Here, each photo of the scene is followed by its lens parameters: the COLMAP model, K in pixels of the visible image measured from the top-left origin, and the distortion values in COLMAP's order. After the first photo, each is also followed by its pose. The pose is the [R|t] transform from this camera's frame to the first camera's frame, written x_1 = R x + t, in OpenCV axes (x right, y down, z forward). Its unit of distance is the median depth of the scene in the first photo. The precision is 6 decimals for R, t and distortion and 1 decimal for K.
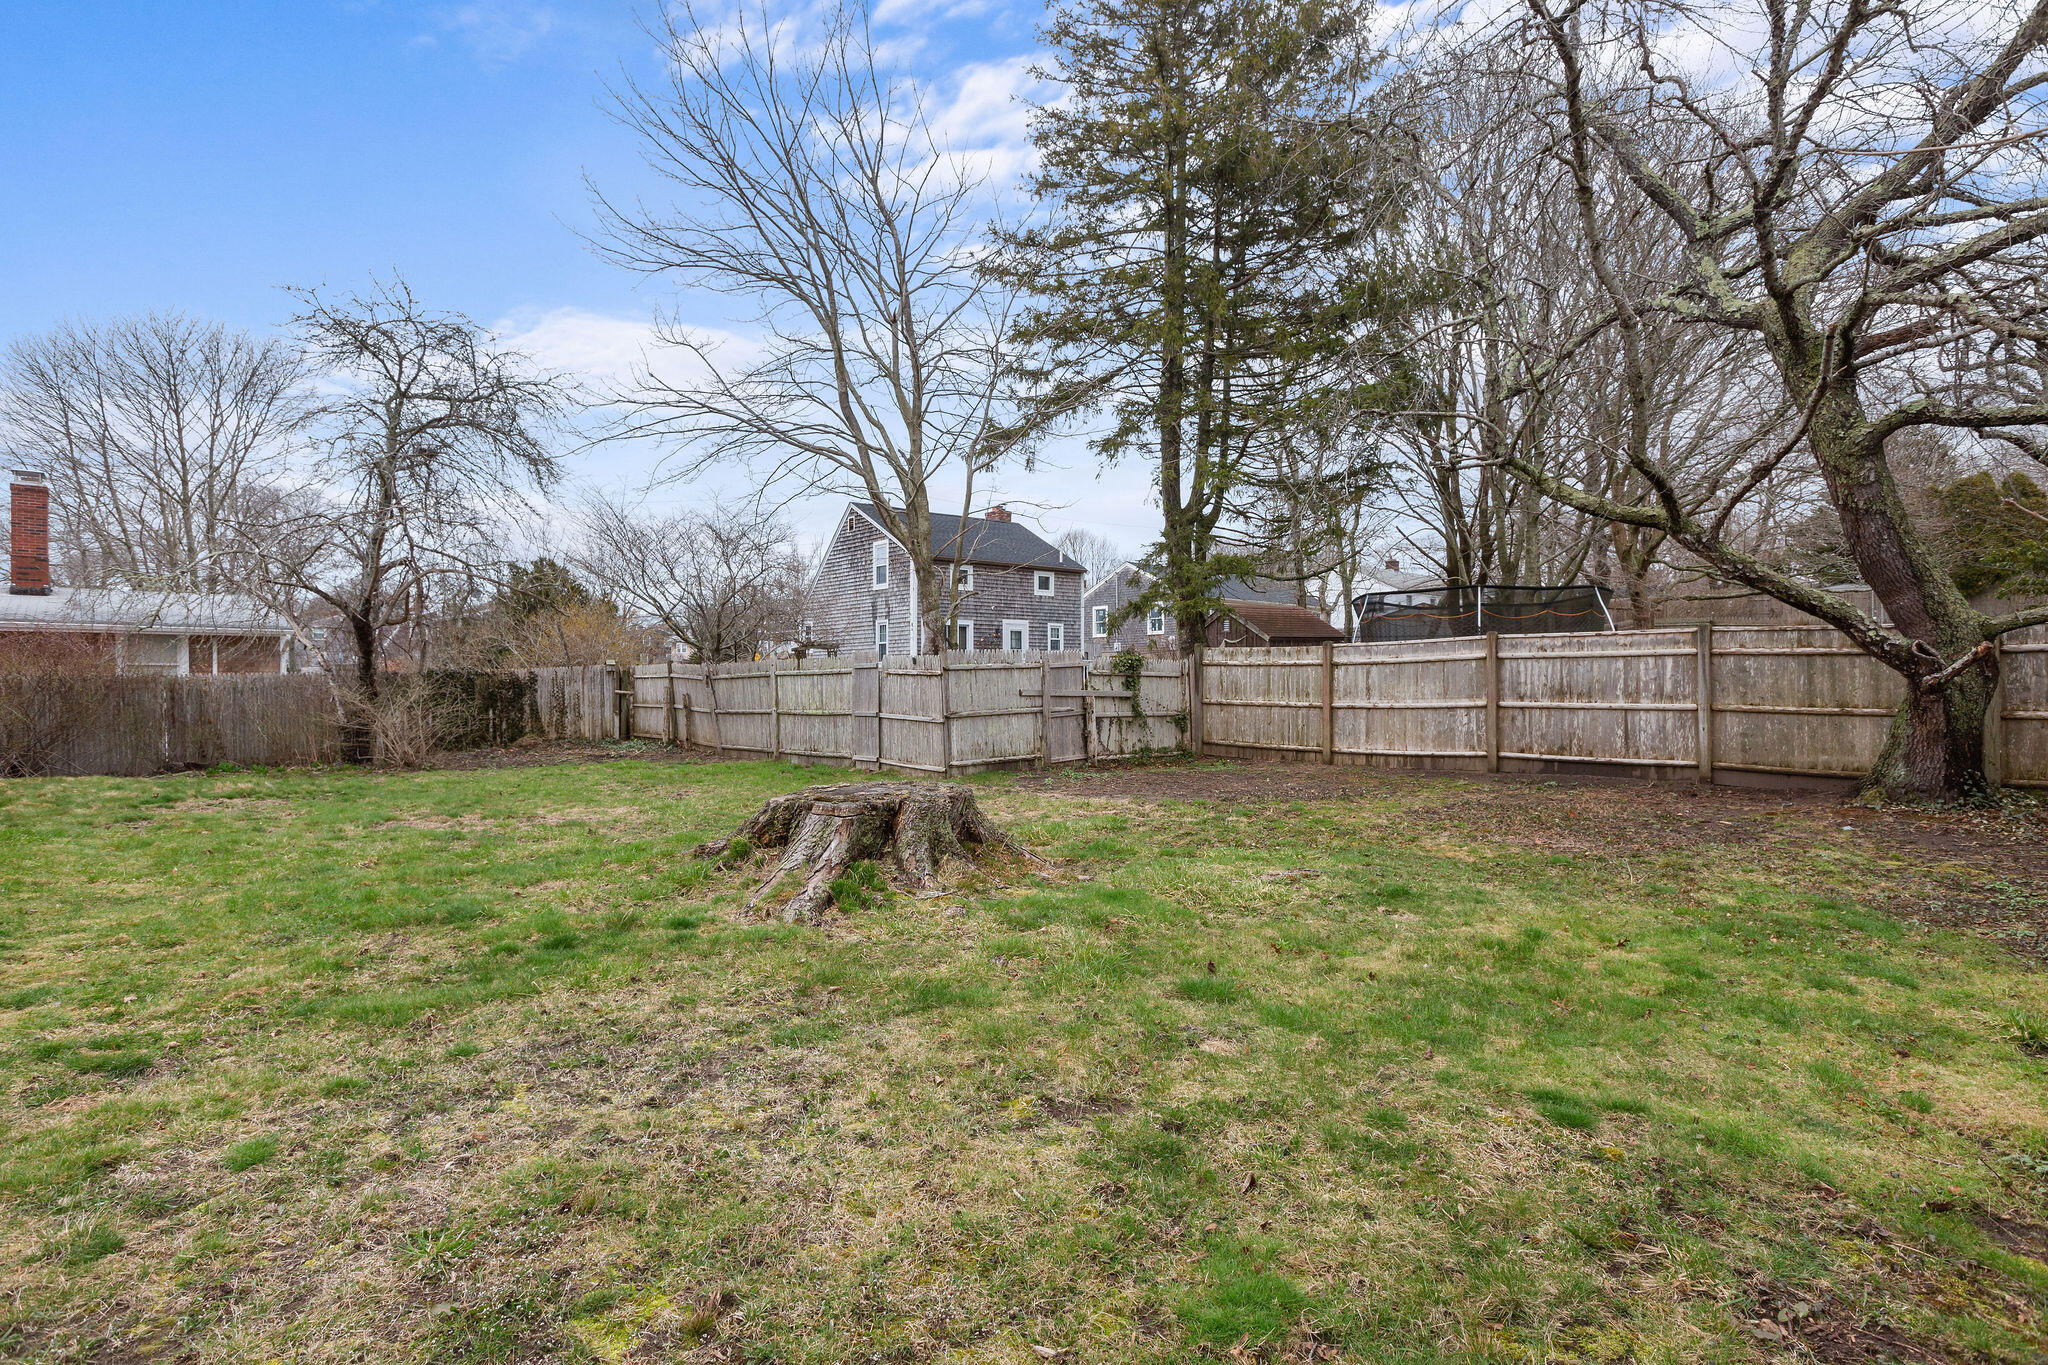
lens RADIAL K [[1041.6, 0, 1024.0], [0, 1041.6, 682.5], [0, 0, 1]] dist [0.001380, 0.000634]
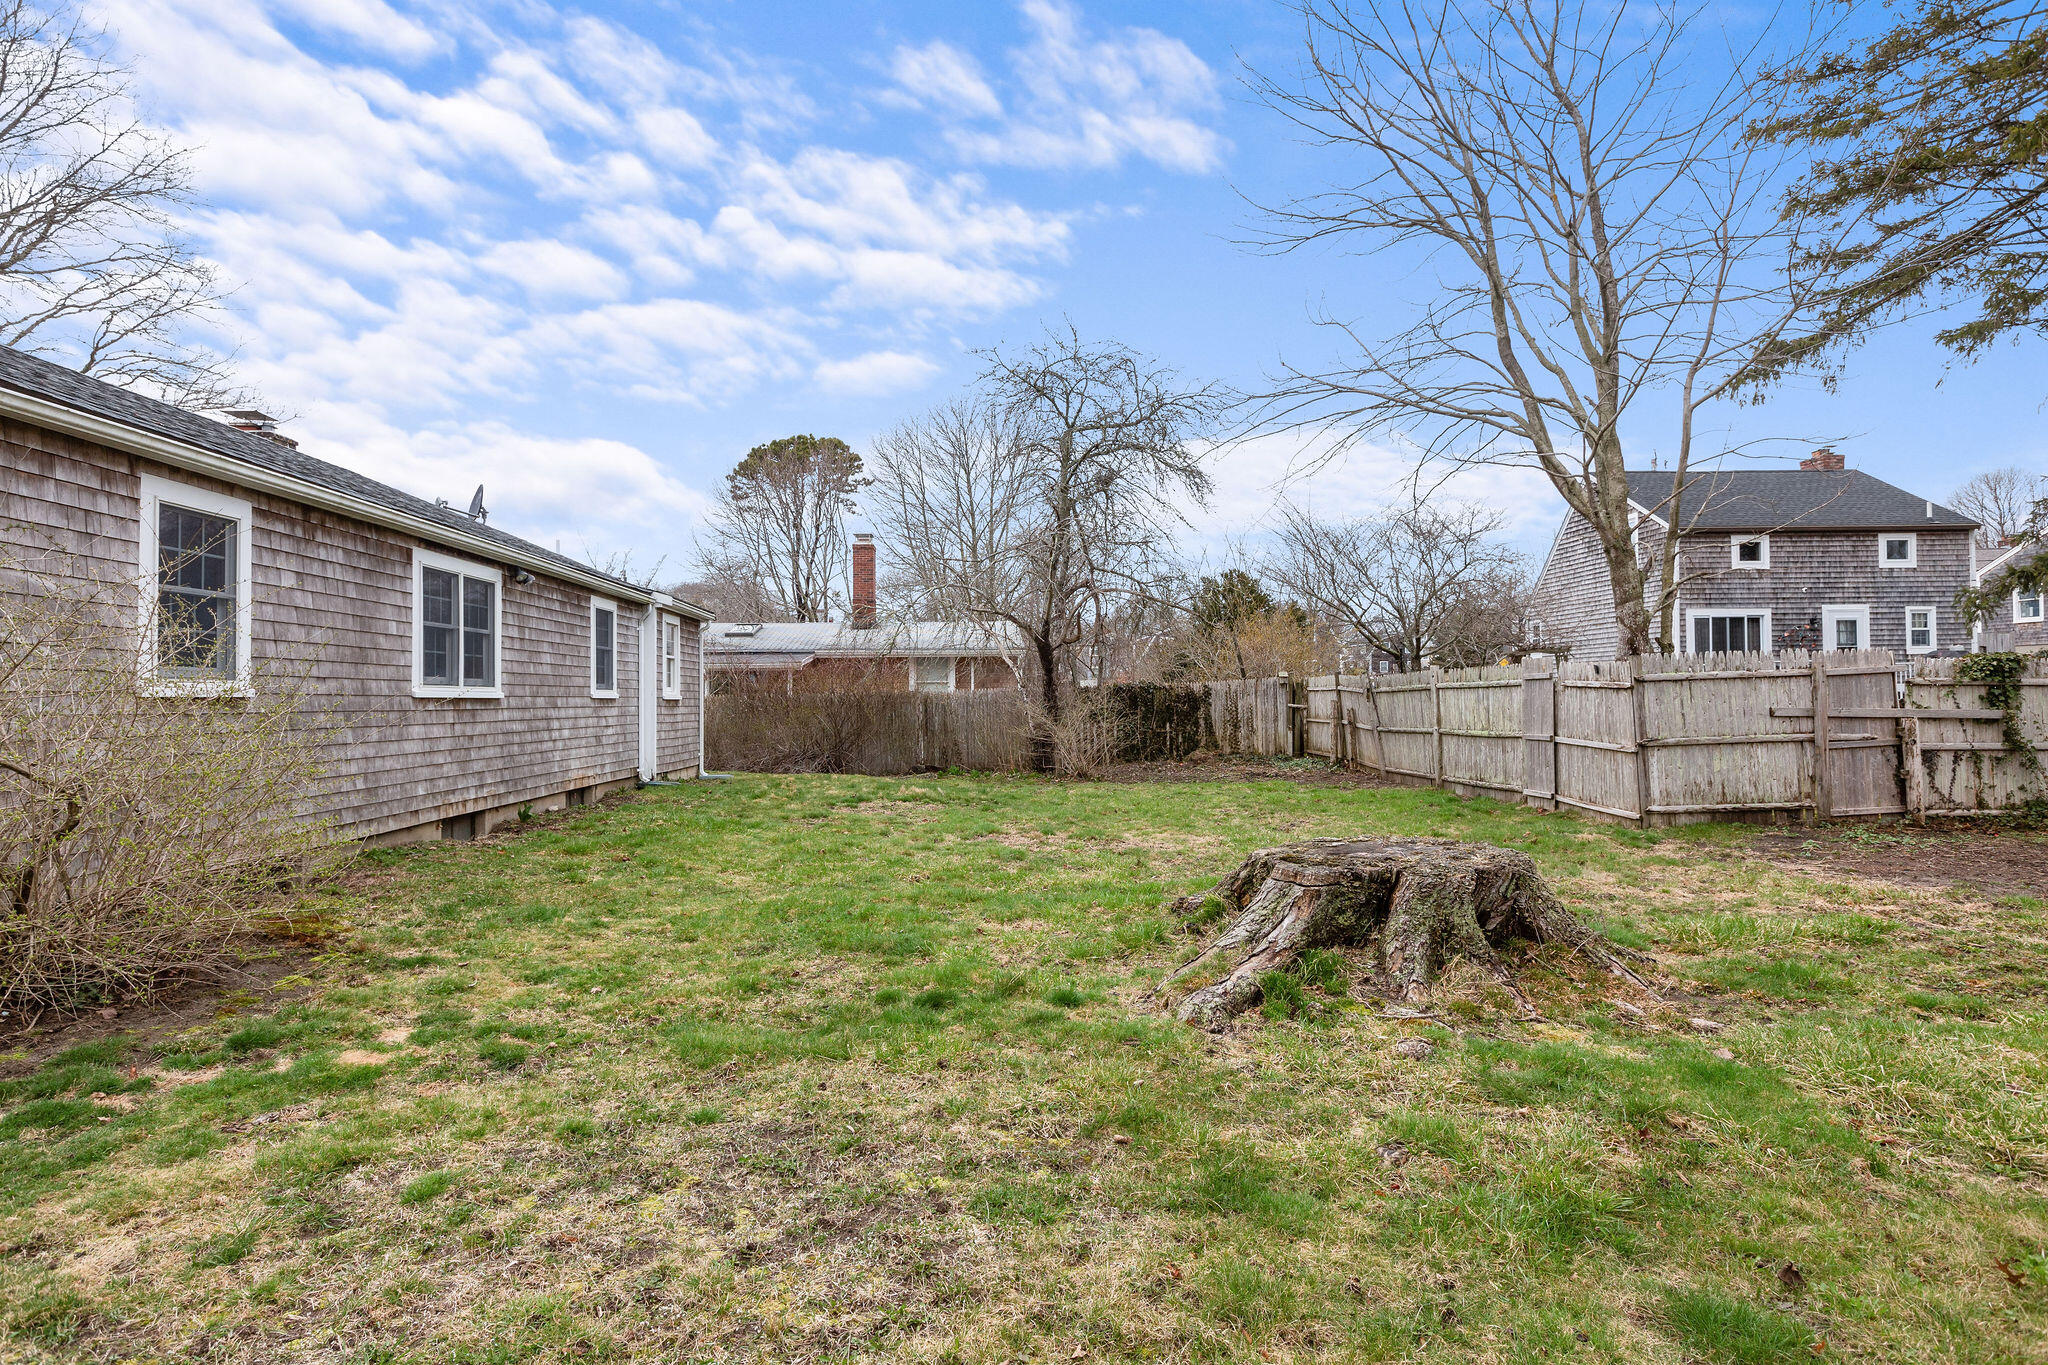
lens RADIAL K [[1090.2, 0, 1020.1], [0, 1090.2, 669.6], [0, 0, 1]] dist [0.000614, 0.000885]
pose [[0.761700, -0.017645, -0.647690, 0.081578], [0.005594, 0.999771, -0.020658, -0.005885], [0.647906, 0.012112, 0.761624, 0.113974]]
